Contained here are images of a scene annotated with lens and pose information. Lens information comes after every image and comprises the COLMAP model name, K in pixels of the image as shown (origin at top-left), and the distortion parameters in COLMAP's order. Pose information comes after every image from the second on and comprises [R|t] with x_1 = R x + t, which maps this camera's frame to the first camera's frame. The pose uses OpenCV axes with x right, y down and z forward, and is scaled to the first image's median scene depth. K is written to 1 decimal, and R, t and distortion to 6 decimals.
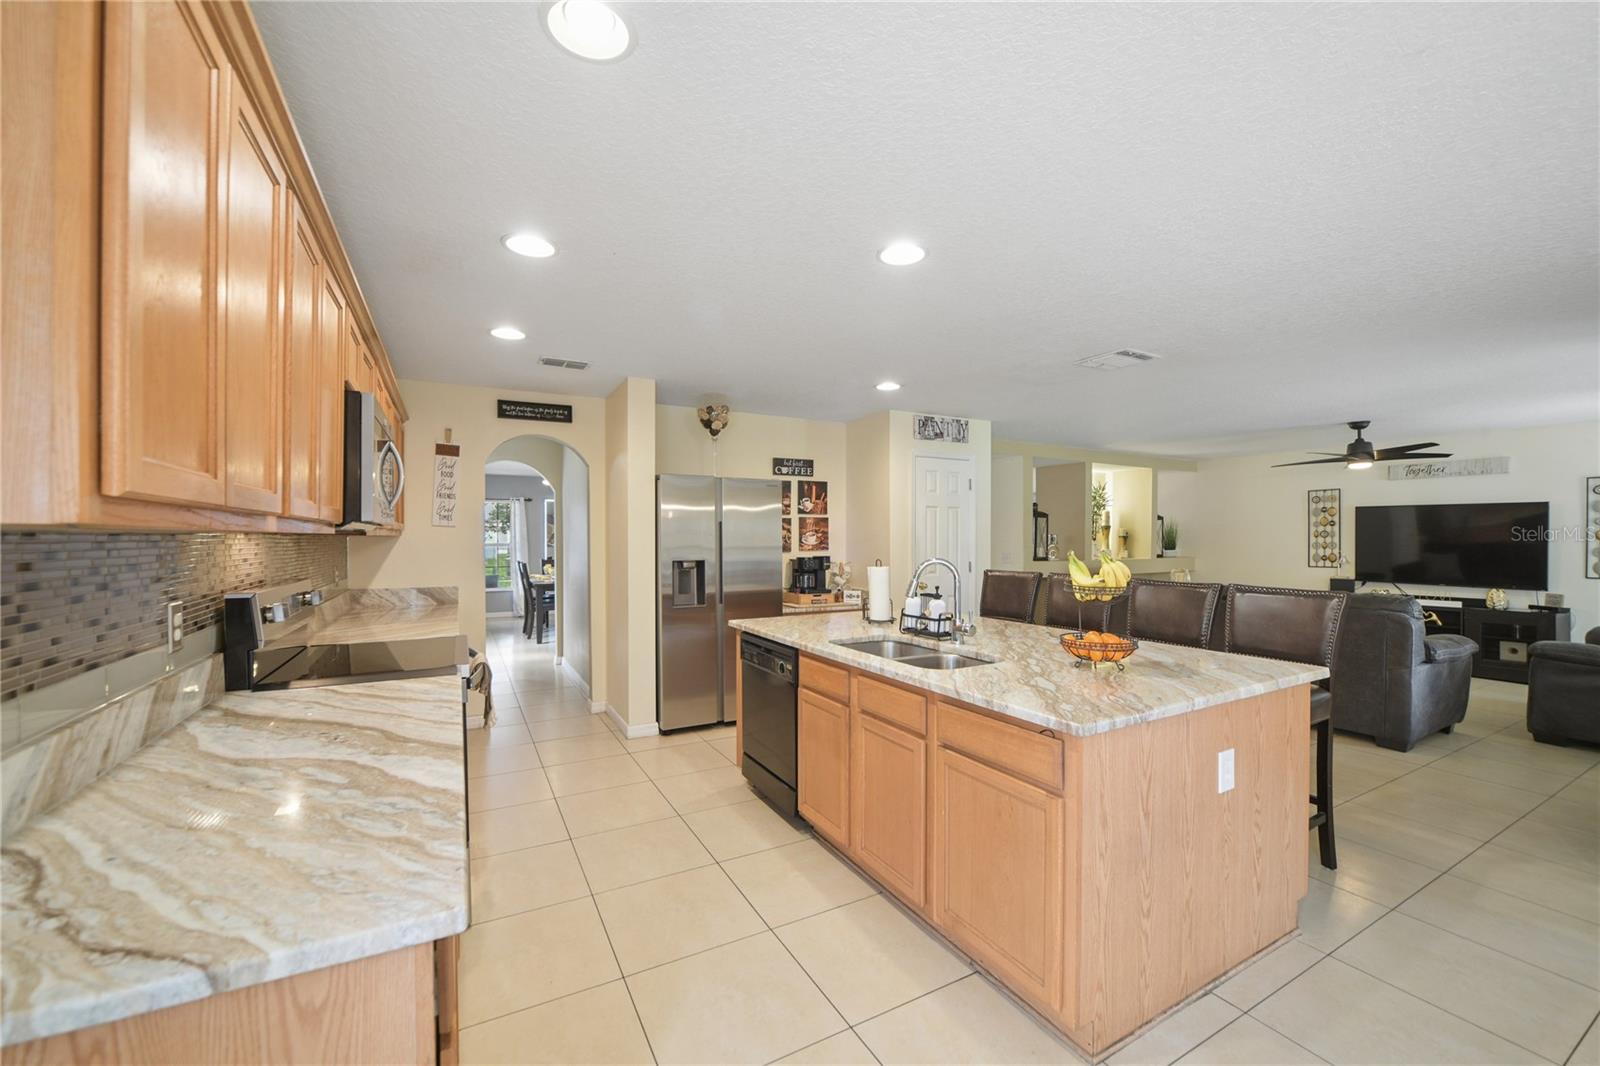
lens RADIAL K [[620.9, 0, 801.1], [0, 620.9, 550.6], [0, 0, 1]] dist [-0.019253, 0.000463]
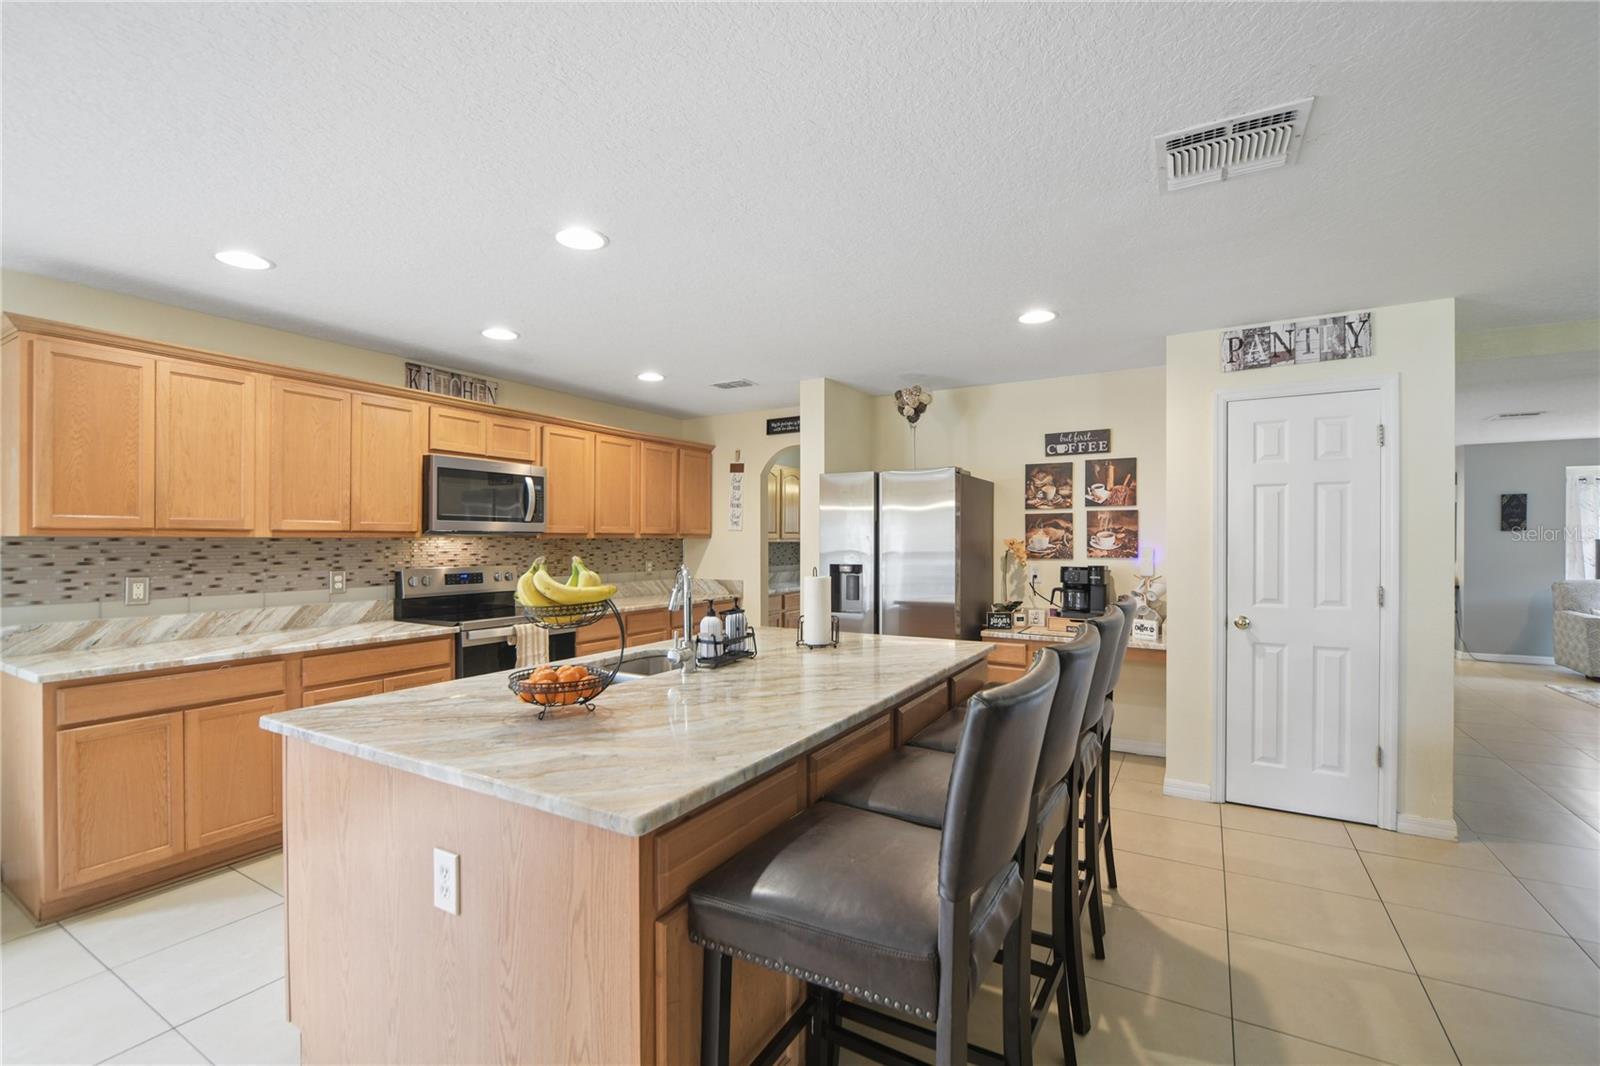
lens RADIAL K [[695.8, 0, 809.9], [0, 695.8, 537.3], [0, 0, 1]] dist [-0.009843, 0.000135]
pose [[0.529835, -0.003668, -0.848093, 0.515702], [-0.017231, 0.999738, -0.015088, -0.006214], [0.847926, 0.022608, 0.529633, 0.308839]]
